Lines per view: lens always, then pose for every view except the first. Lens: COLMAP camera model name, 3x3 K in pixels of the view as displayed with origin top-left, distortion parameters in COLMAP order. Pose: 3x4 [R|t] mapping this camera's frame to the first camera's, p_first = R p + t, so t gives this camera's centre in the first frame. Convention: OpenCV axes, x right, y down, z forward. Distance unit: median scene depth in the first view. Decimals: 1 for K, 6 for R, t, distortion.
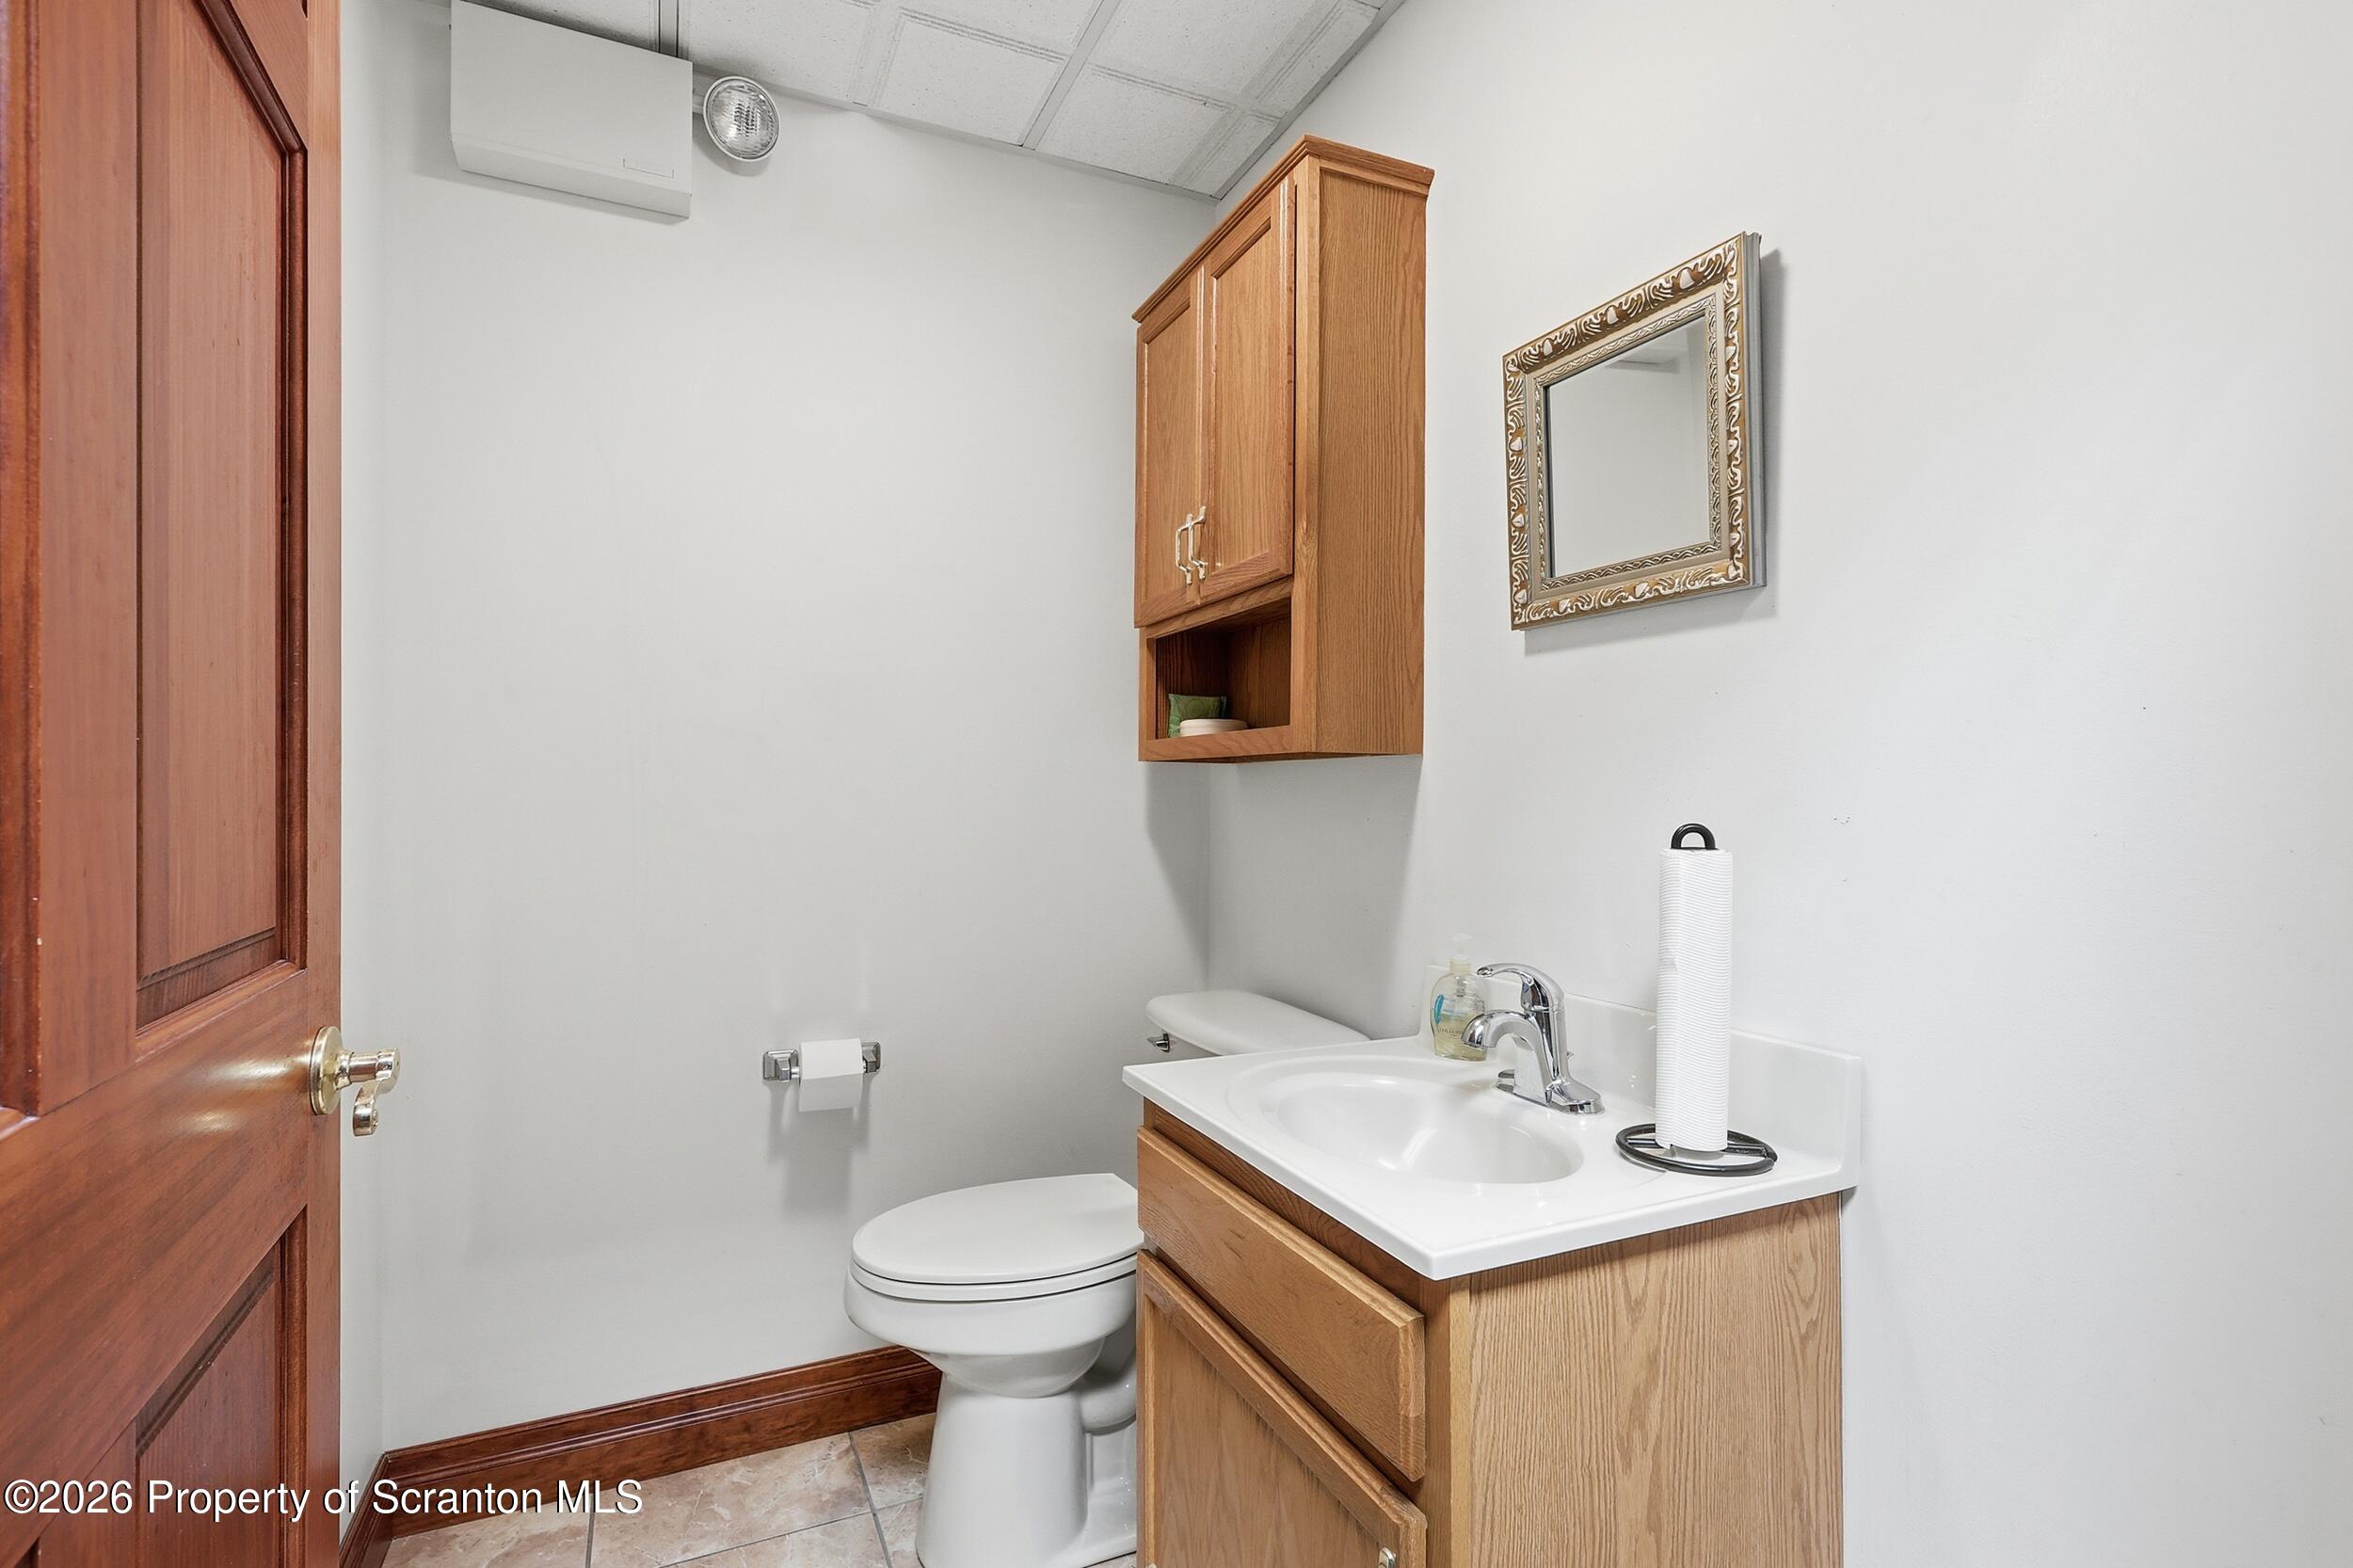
lens RADIAL K [[1102.9, 0, 1173.5], [0, 1102.9, 781.3], [0, 0, 1]] dist [-0.000731, -0.000046]
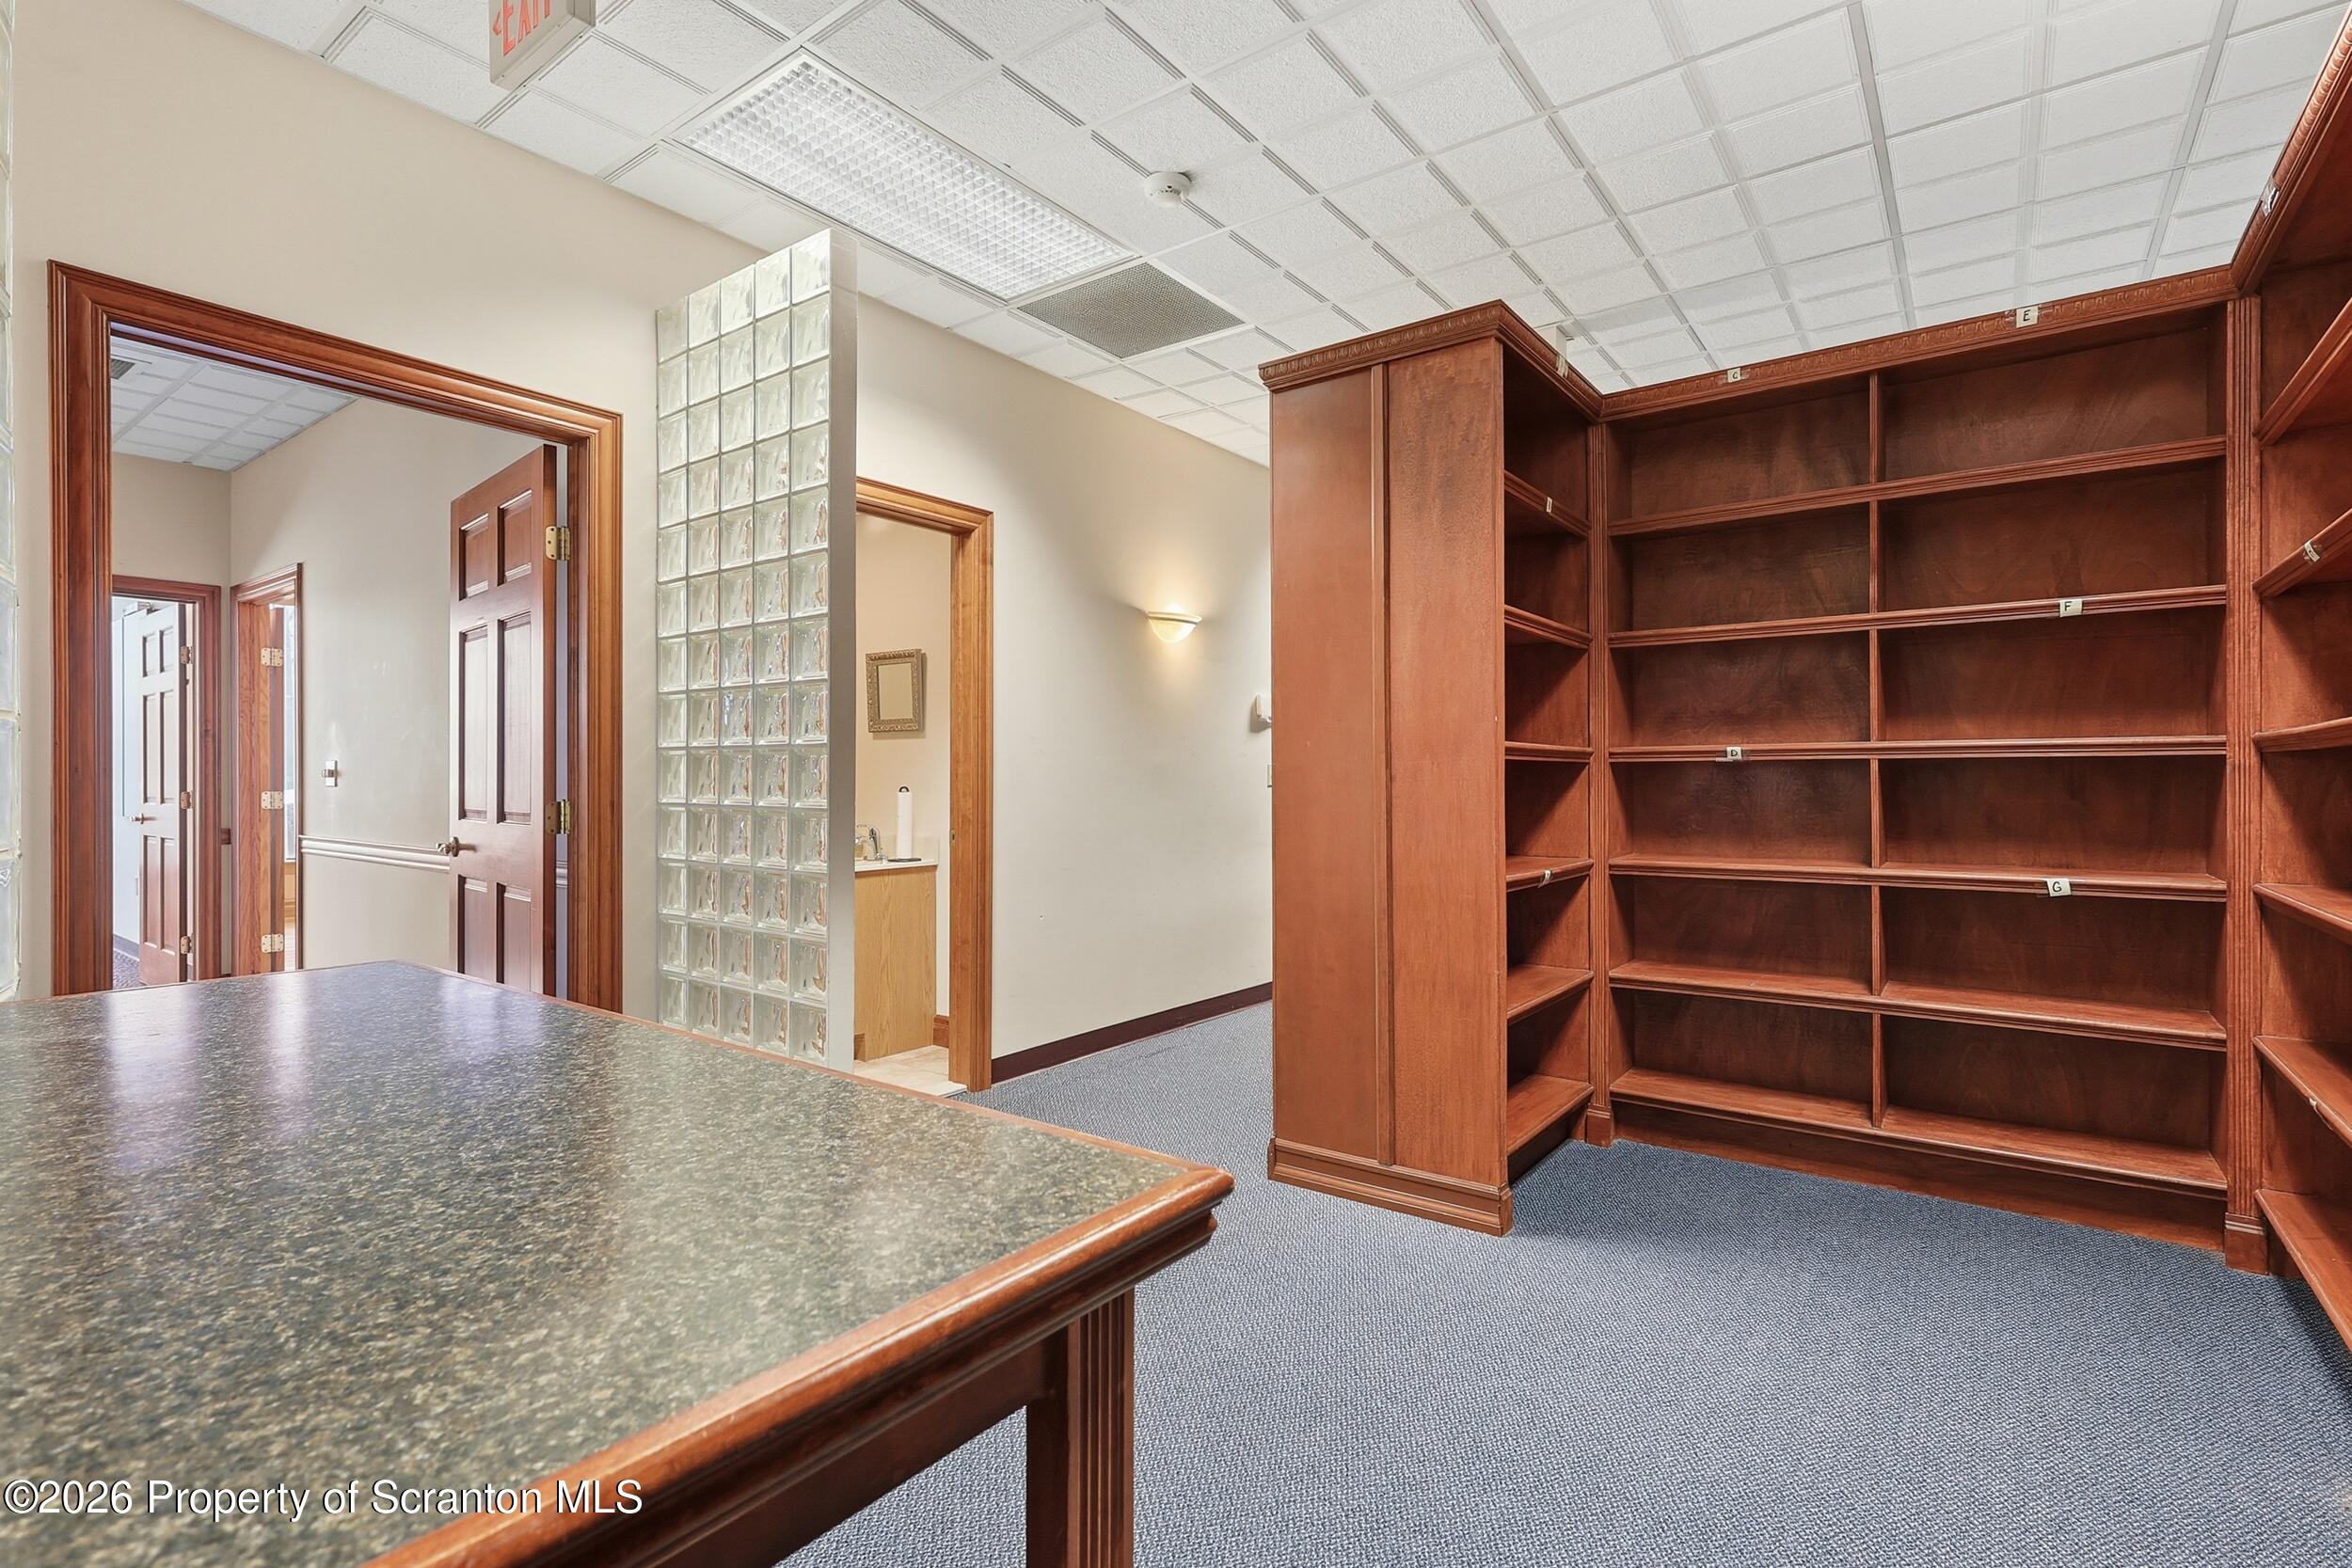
lens RADIAL K [[1102.3, 0, 1175.4], [0, 1102.3, 783.1], [0, 0, 1]] dist [-0.000731, -0.000046]
pose [[0.878854, -0.003627, 0.477076, -0.643212], [0.002232, 0.999991, 0.003490, 0.012789], [-0.477085, -0.002002, 0.878855, -3.226672]]
